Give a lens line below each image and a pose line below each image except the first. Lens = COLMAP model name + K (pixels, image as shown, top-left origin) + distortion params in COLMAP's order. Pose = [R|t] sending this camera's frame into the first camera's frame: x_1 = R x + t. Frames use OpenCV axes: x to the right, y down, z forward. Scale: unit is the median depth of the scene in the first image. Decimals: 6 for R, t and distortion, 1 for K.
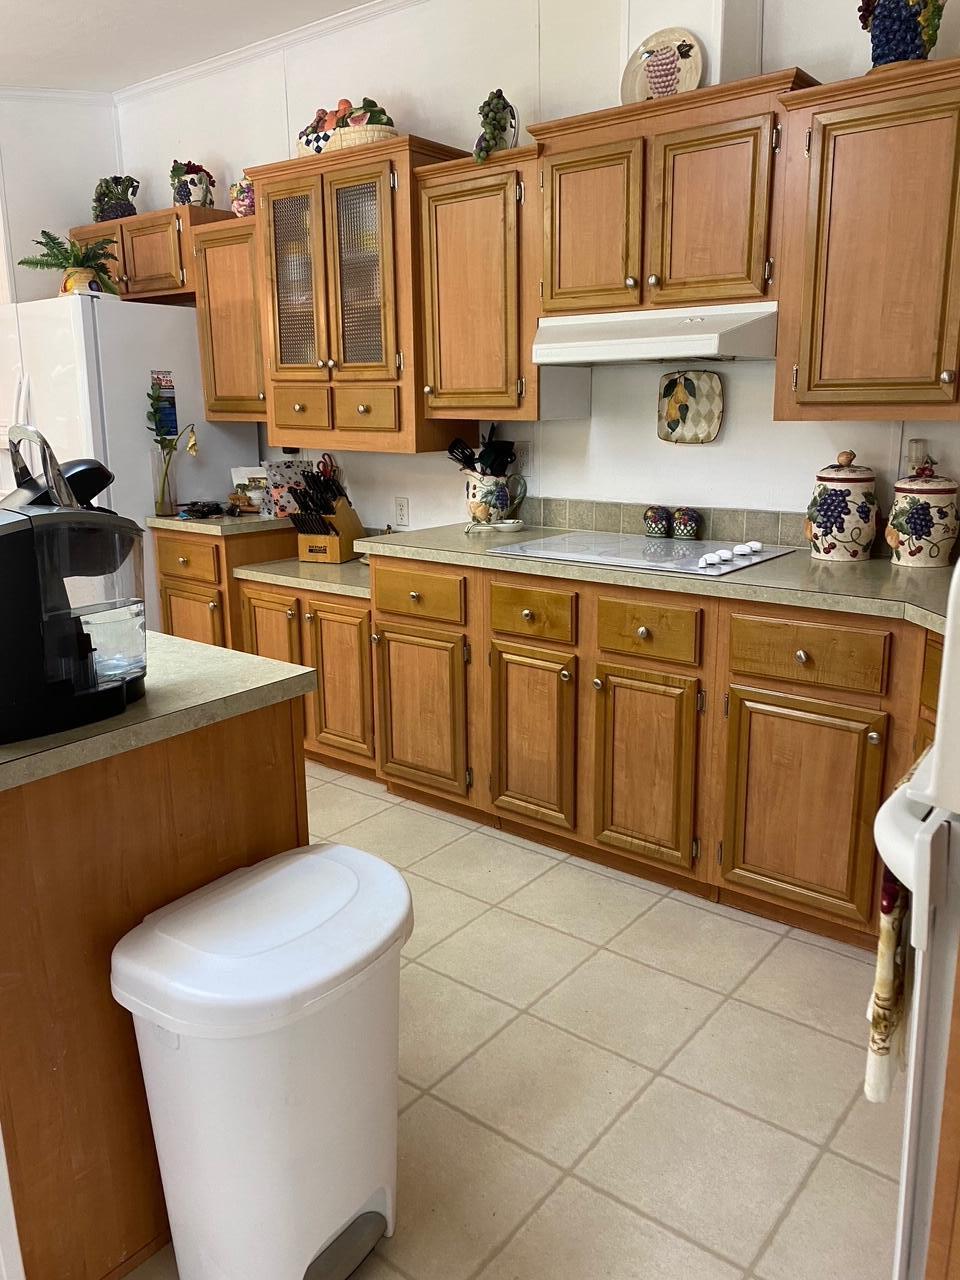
lens RADIAL K [[989.5, 0, 476.6], [0, 989.5, 638.5], [0, 0, 1]] dist [0.020584, -0.036034]
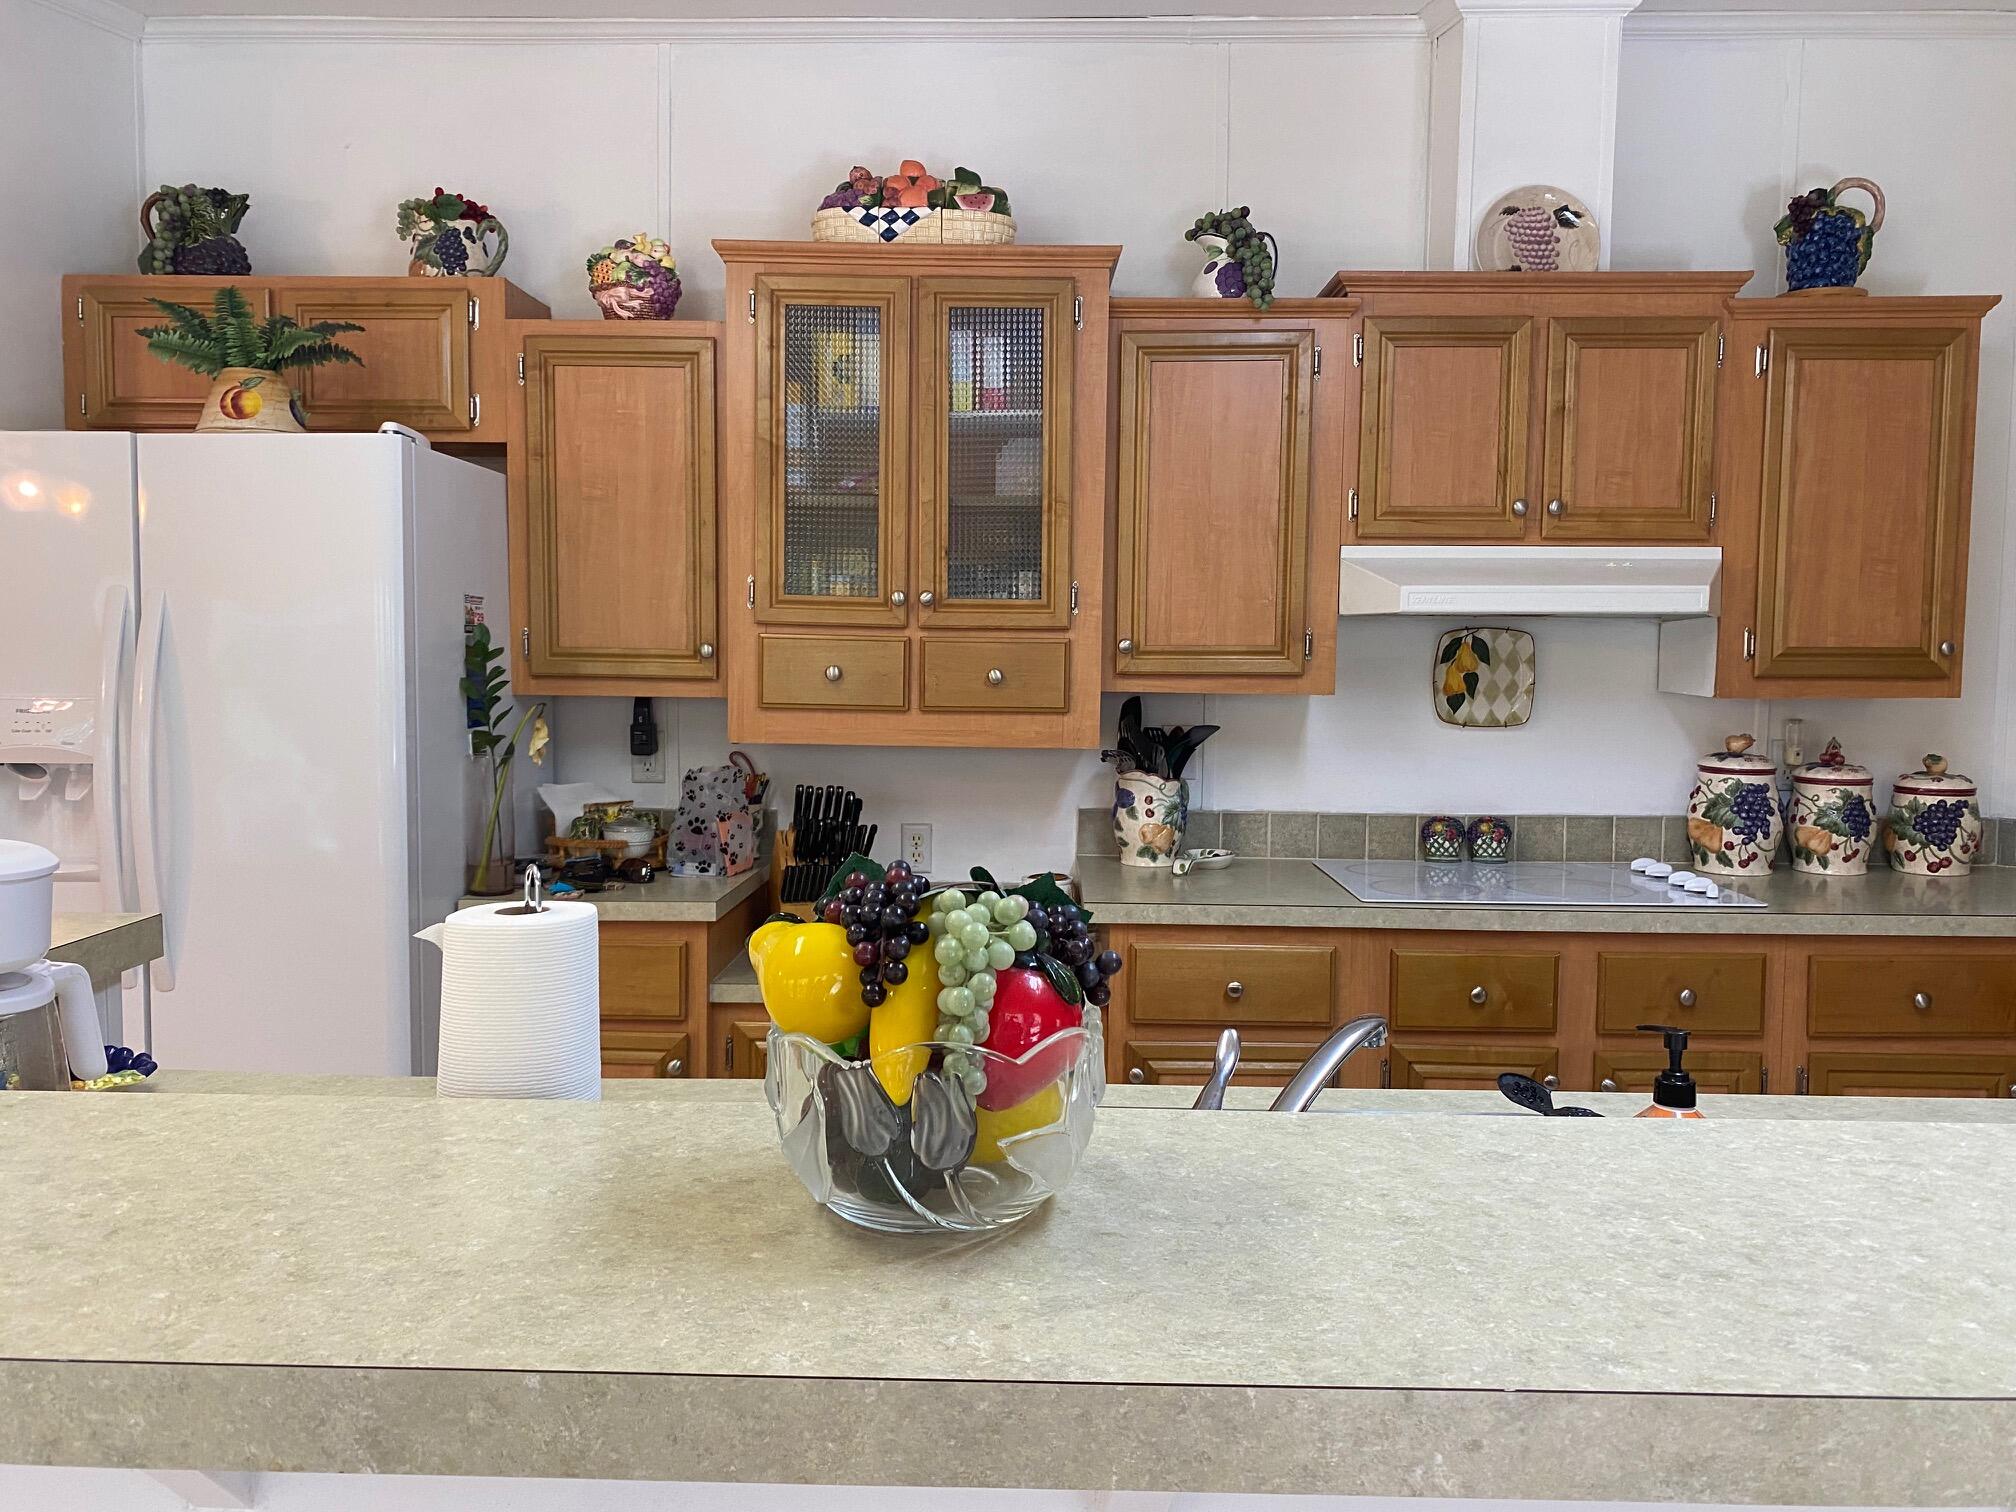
lens RADIAL K [[1558.4, 0, 1001.0], [0, 1558.4, 761.4], [0, 0, 1]] dist [0.020584, -0.036034]
pose [[0.794997, -0.031681, 0.605785, -0.735911], [0.126784, 0.985258, -0.114859, -0.088390], [-0.593216, 0.168116, 0.787294, 0.332001]]
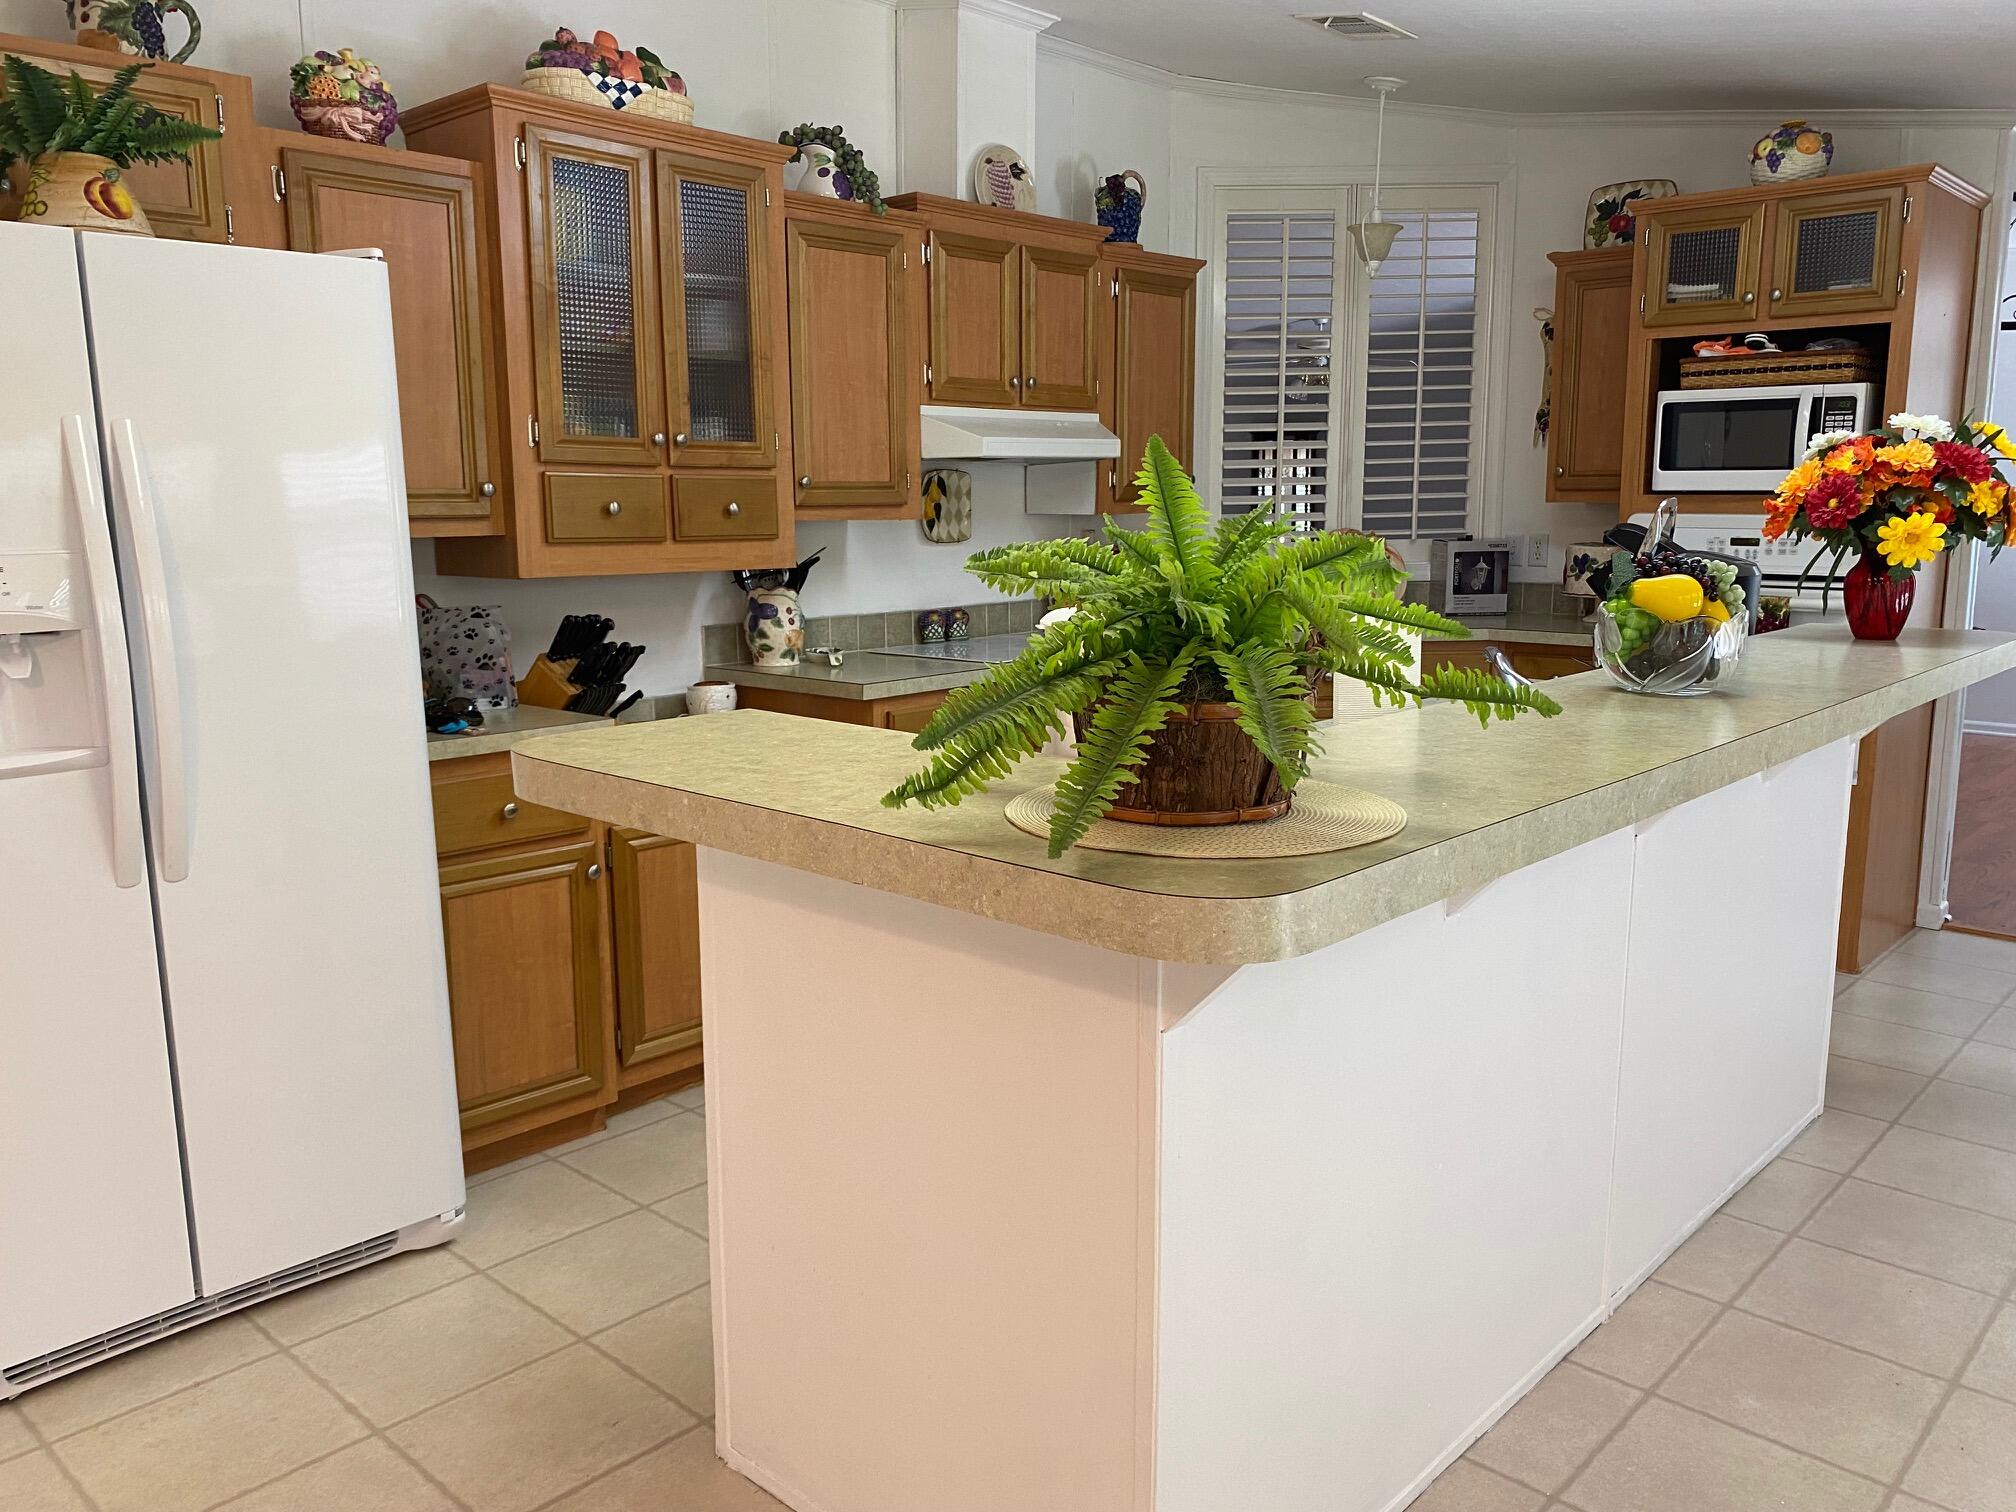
lens RADIAL K [[1558.4, 0, 1001.8], [0, 1558.4, 760.3], [0, 0, 1]] dist [0.020584, -0.036034]
pose [[0.079845, -0.157886, 0.984224, -1.305947], [0.239280, 0.961543, 0.134836, -0.185358], [-0.967662, 0.224739, 0.114553, 0.823552]]
